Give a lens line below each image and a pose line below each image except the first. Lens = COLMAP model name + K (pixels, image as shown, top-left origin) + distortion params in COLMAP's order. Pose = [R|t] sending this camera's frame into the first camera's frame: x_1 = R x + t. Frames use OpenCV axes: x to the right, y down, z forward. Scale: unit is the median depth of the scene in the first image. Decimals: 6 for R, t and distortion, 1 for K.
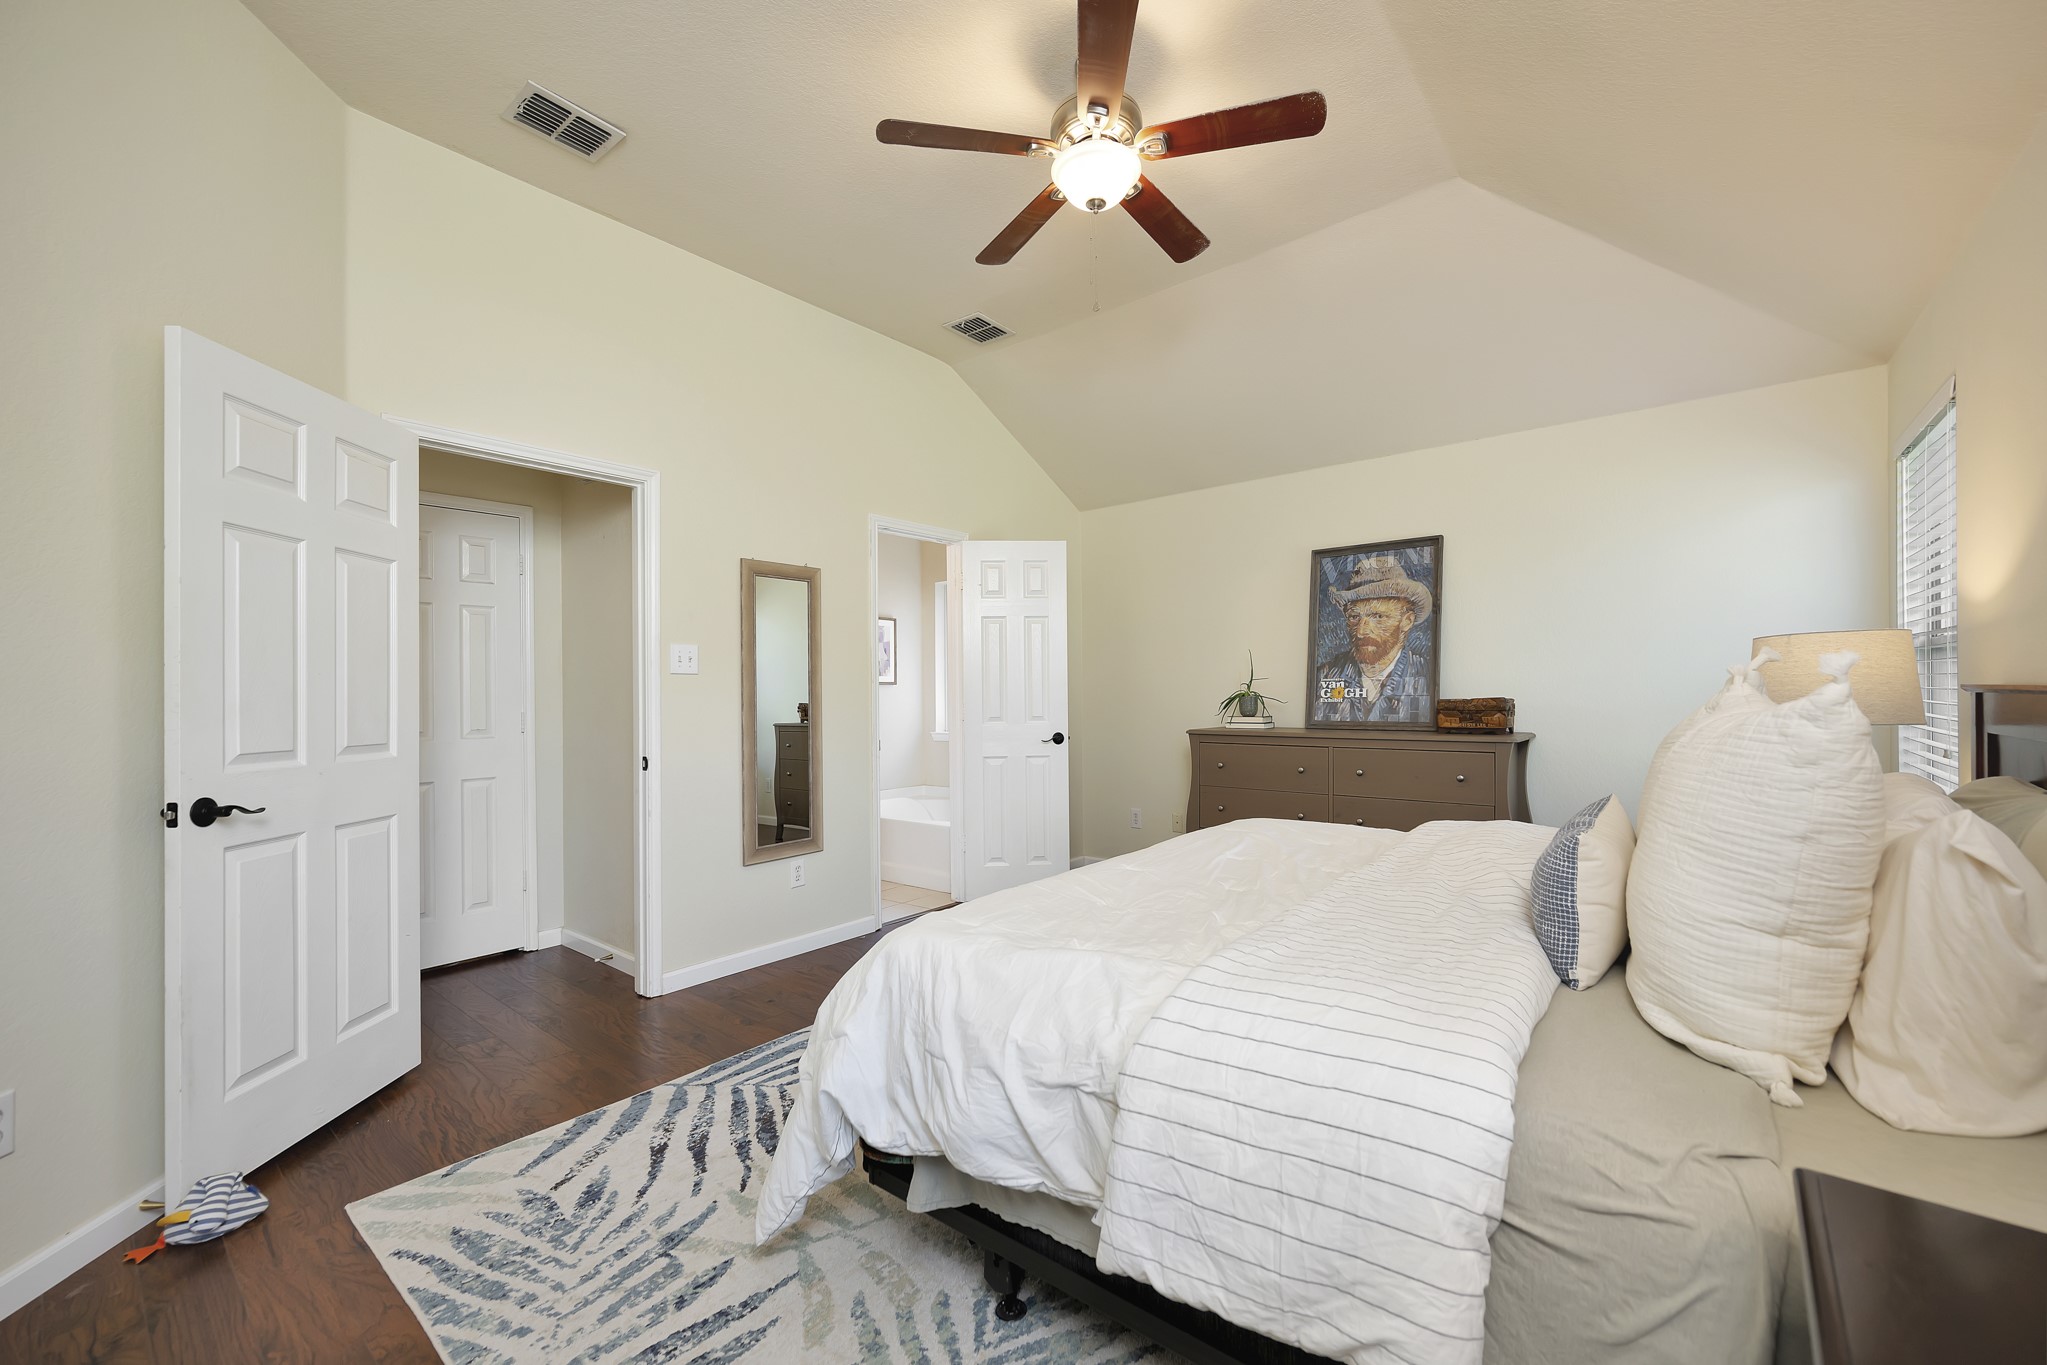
lens RADIAL K [[804.7, 0, 999.9], [0, 804.7, 676.9], [0, 0, 1]] dist [0.000738, 0.000364]
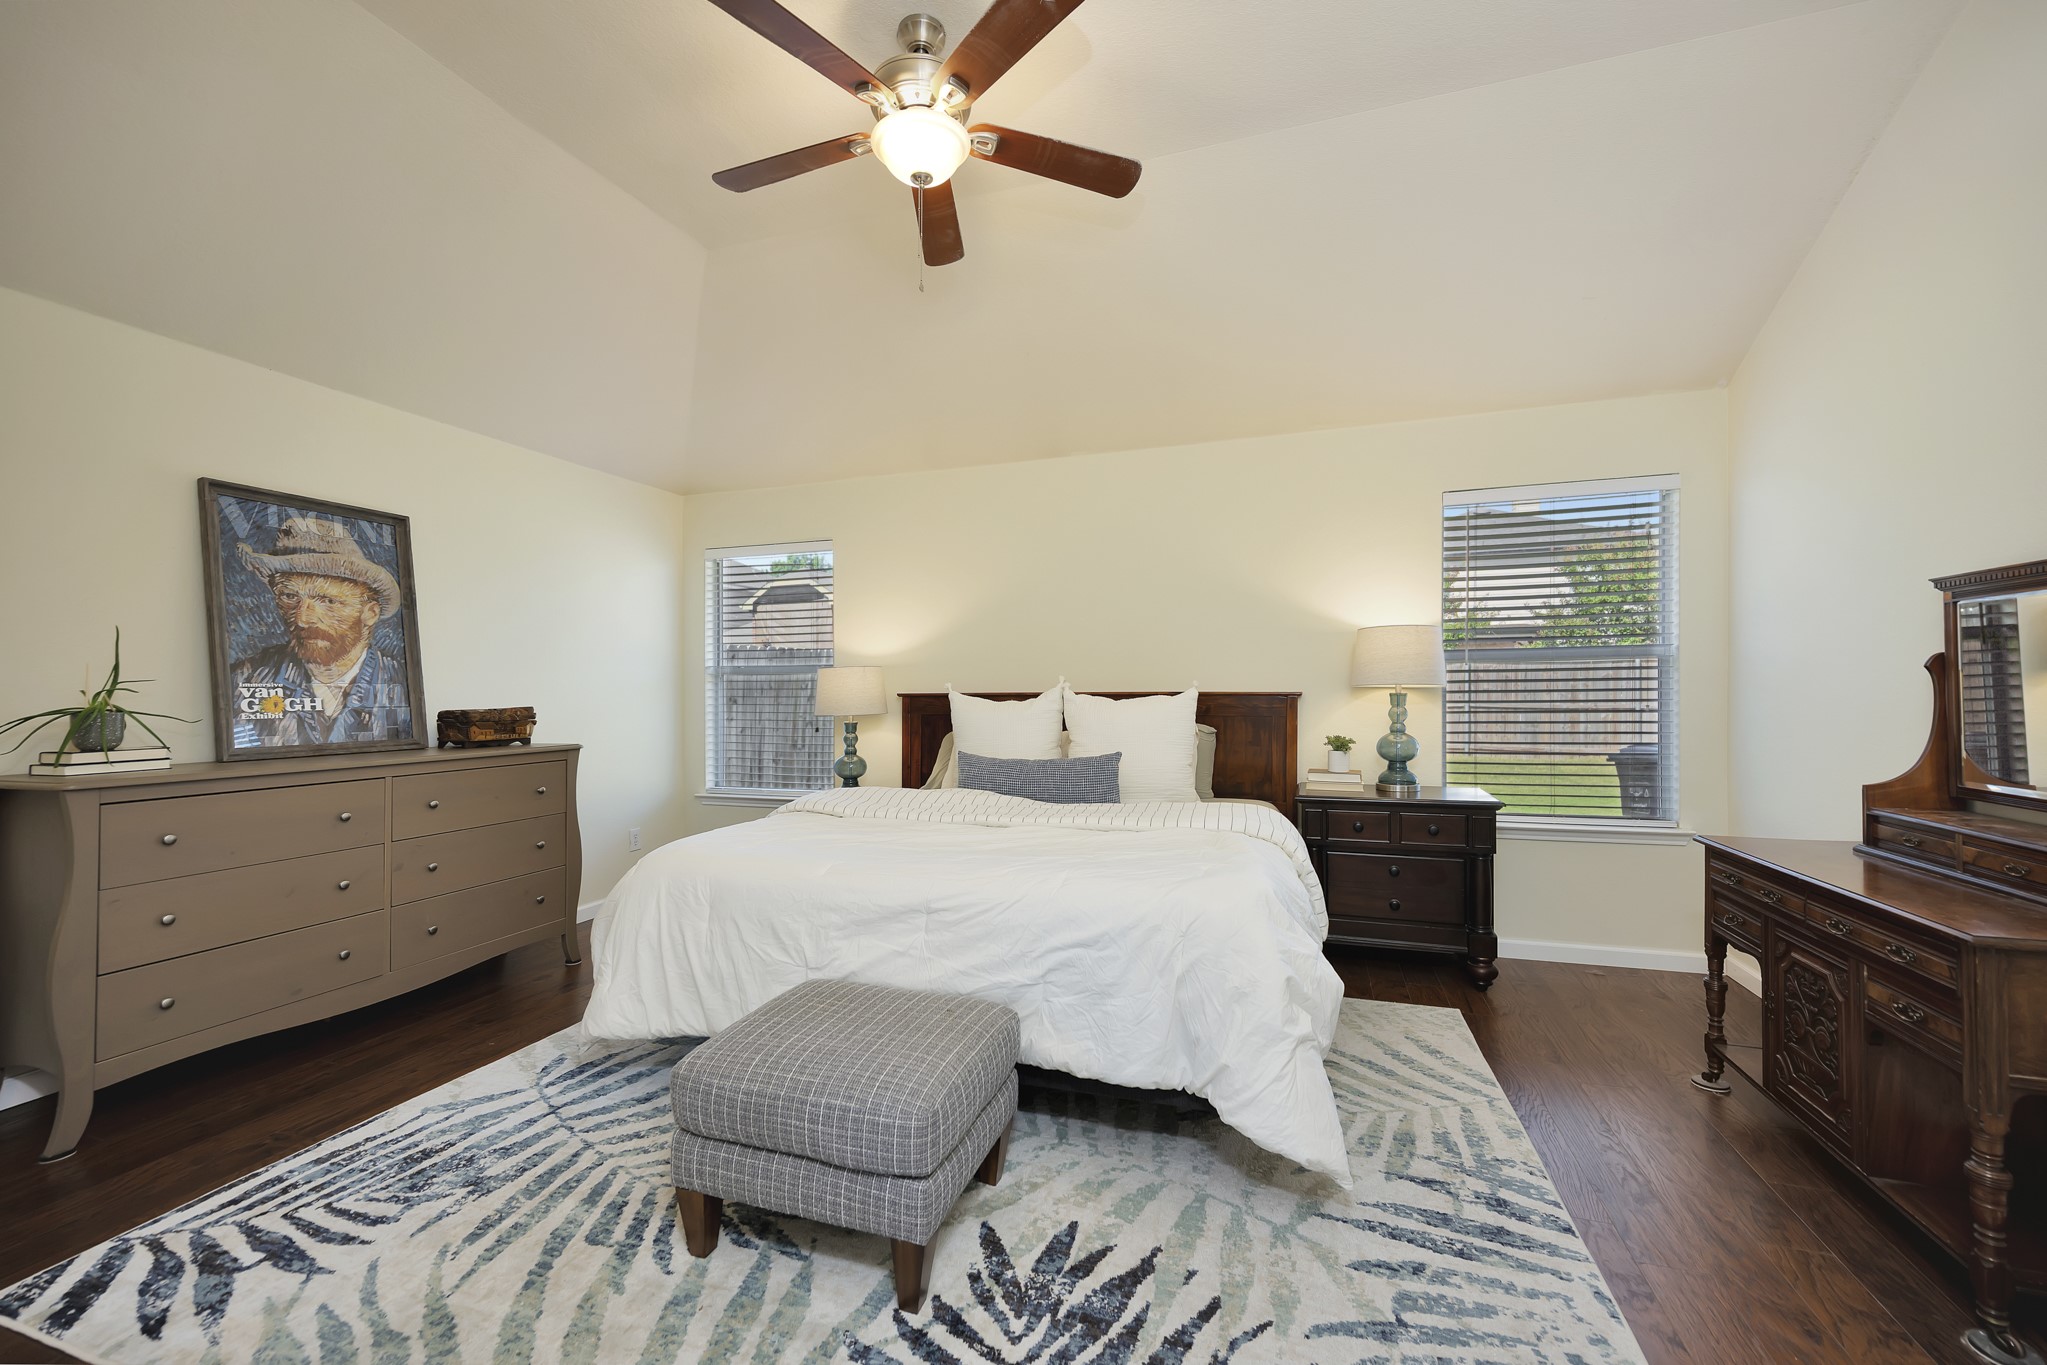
lens RADIAL K [[804.7, 0, 999.9], [0, 804.7, 676.9], [0, 0, 1]] dist [0.000738, 0.000364]
pose [[-0.350374, 0.032794, 0.936036, -0.447303], [-0.002749, 0.999347, -0.036041, 0.020012], [-0.936606, -0.015201, -0.350055, 0.698634]]
